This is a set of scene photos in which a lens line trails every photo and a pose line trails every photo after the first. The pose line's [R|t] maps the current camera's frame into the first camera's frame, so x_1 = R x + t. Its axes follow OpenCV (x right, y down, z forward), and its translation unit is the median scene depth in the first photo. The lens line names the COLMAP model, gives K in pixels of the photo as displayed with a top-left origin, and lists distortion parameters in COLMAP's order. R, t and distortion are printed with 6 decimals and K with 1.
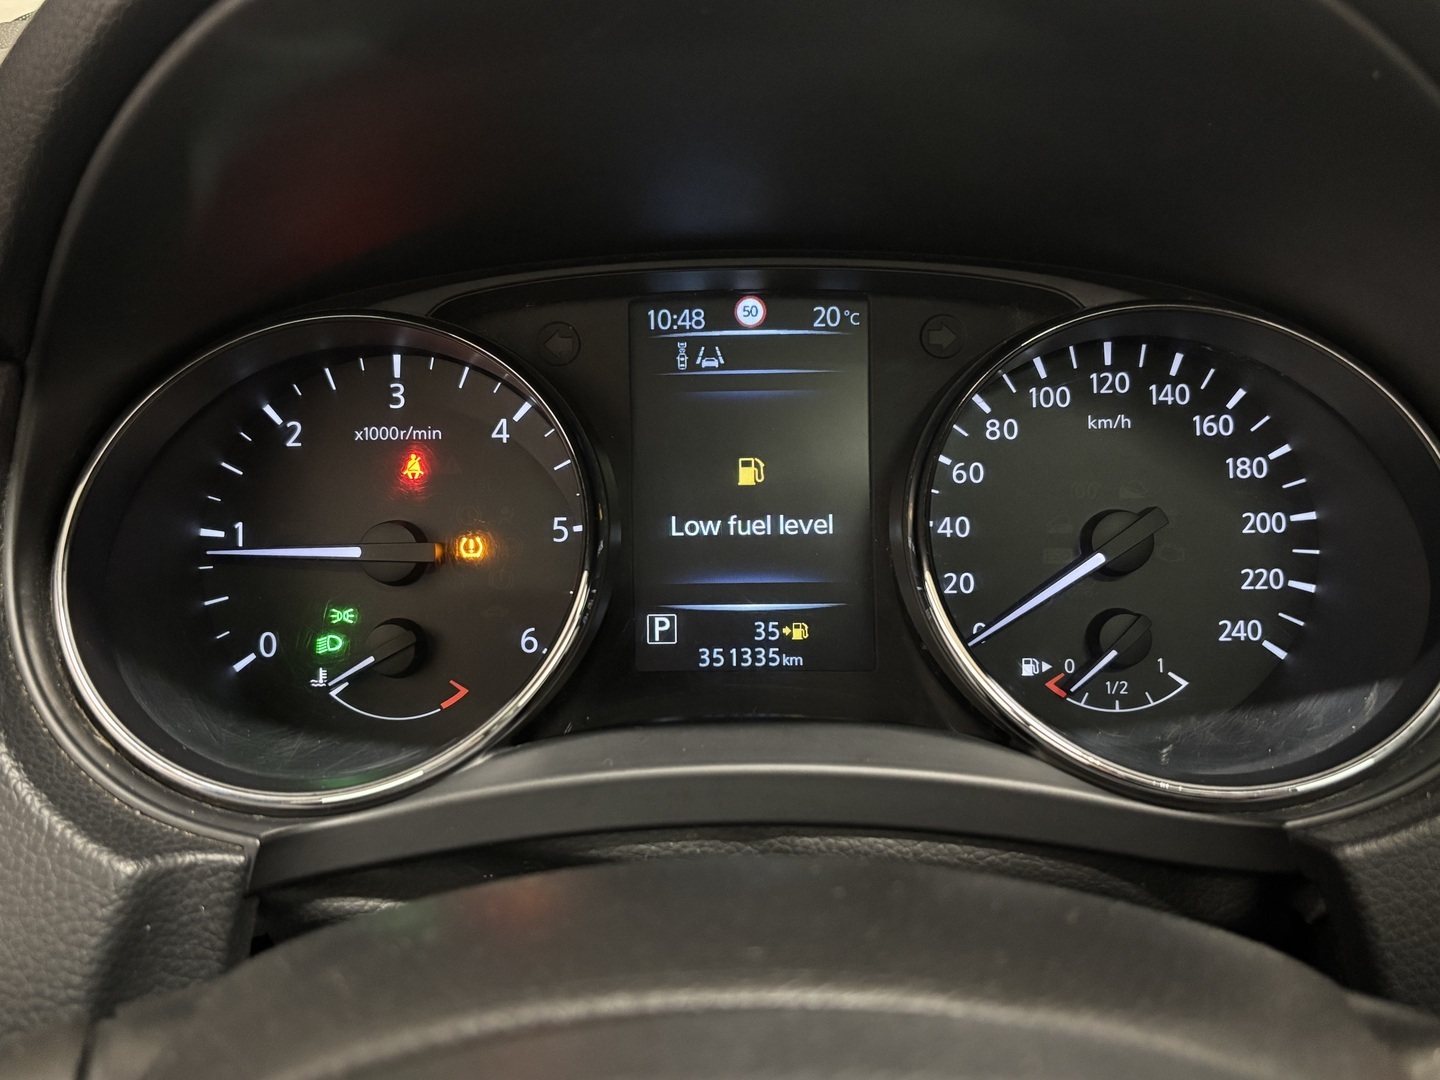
lens RADIAL K [[1368.1, 0, 702.0], [0, 1368.1, 544.9], [0, 0, 1]] dist [0.037519, 0.000000]
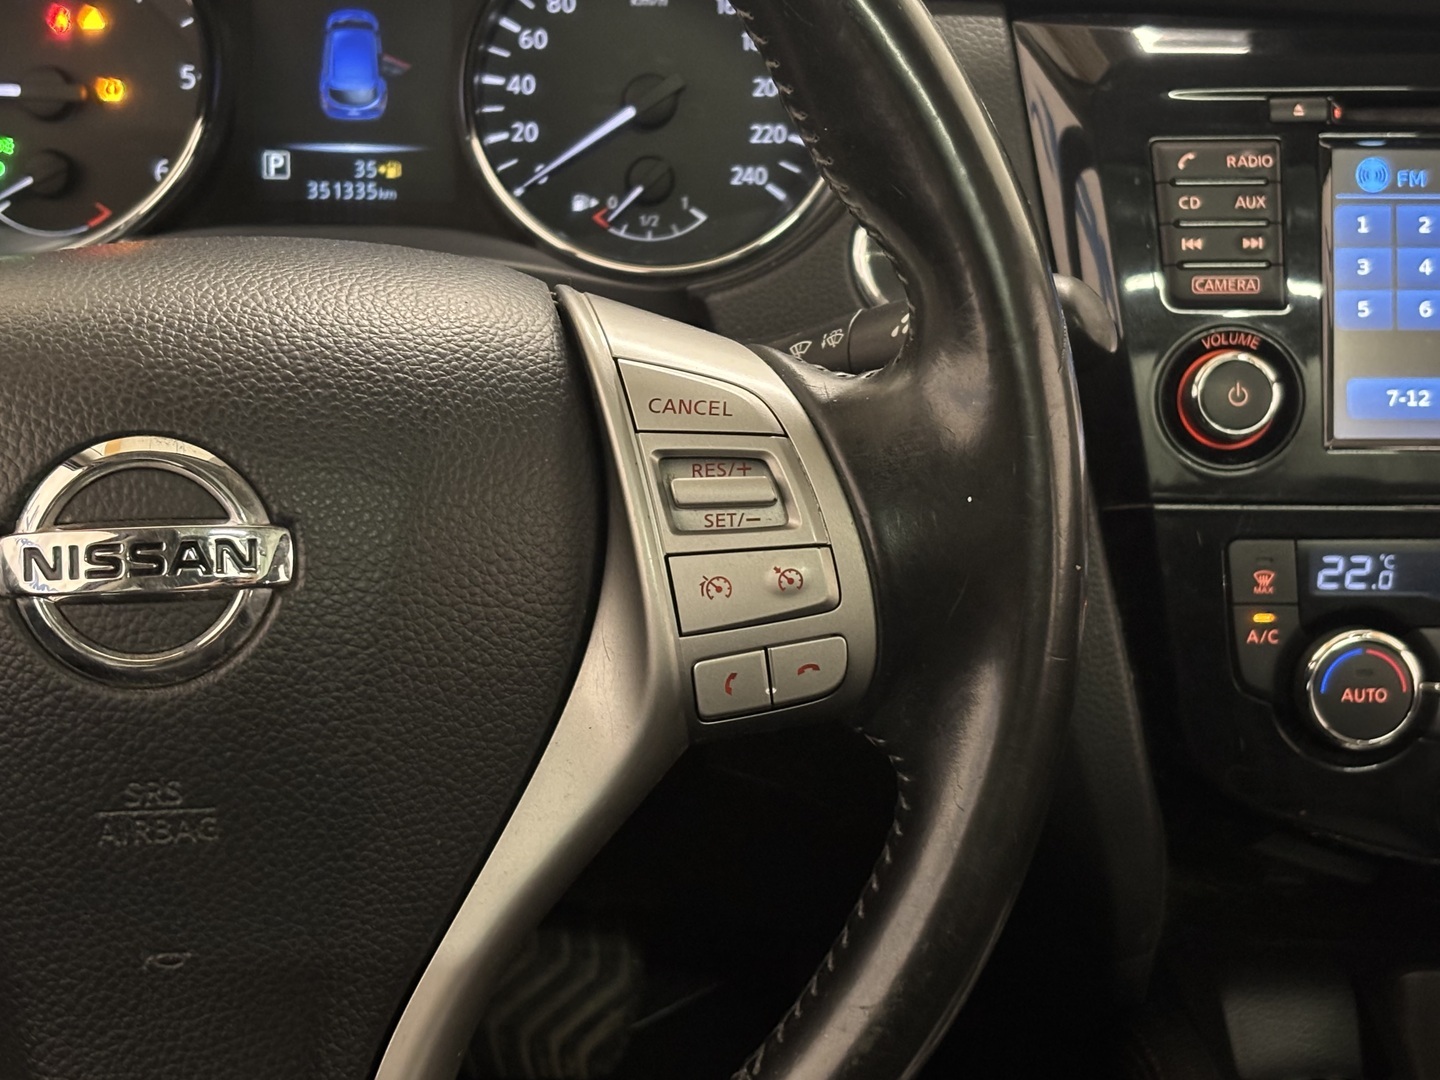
lens RADIAL K [[2554.0, 0, 742.4], [0, 2554.0, 481.9], [0, 0, 1]] dist [0.125613, 0.000000]
pose [[0.998789, 0.014692, 0.046951, 0.277850], [-0.019751, 0.993827, 0.109170, 0.083879], [-0.045057, -0.109965, 0.992914, -1.288295]]
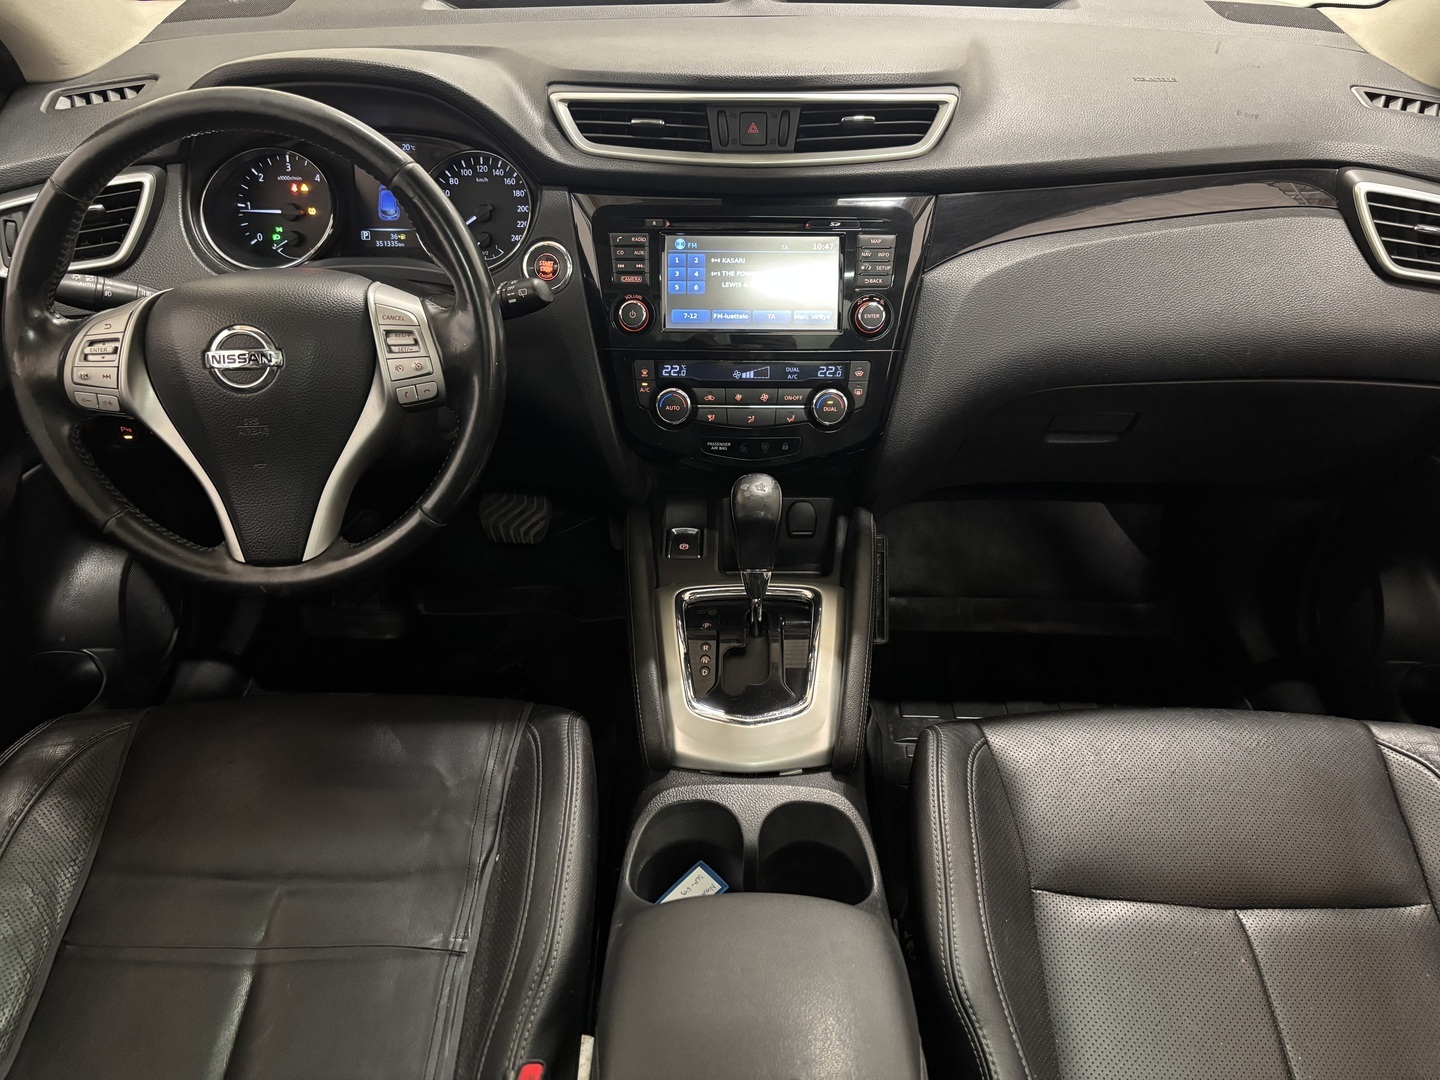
lens RADIAL K [[1065.1, 0, 714.1], [0, 1065.1, 537.3], [0, 0, 1]] dist [0.006153, 0.001991]
pose [[0.999713, 0.023966, -0.000222, 0.941622], [-0.022907, 0.958183, 0.285237, -0.000553], [0.007049, -0.285150, 0.958457, -2.011295]]
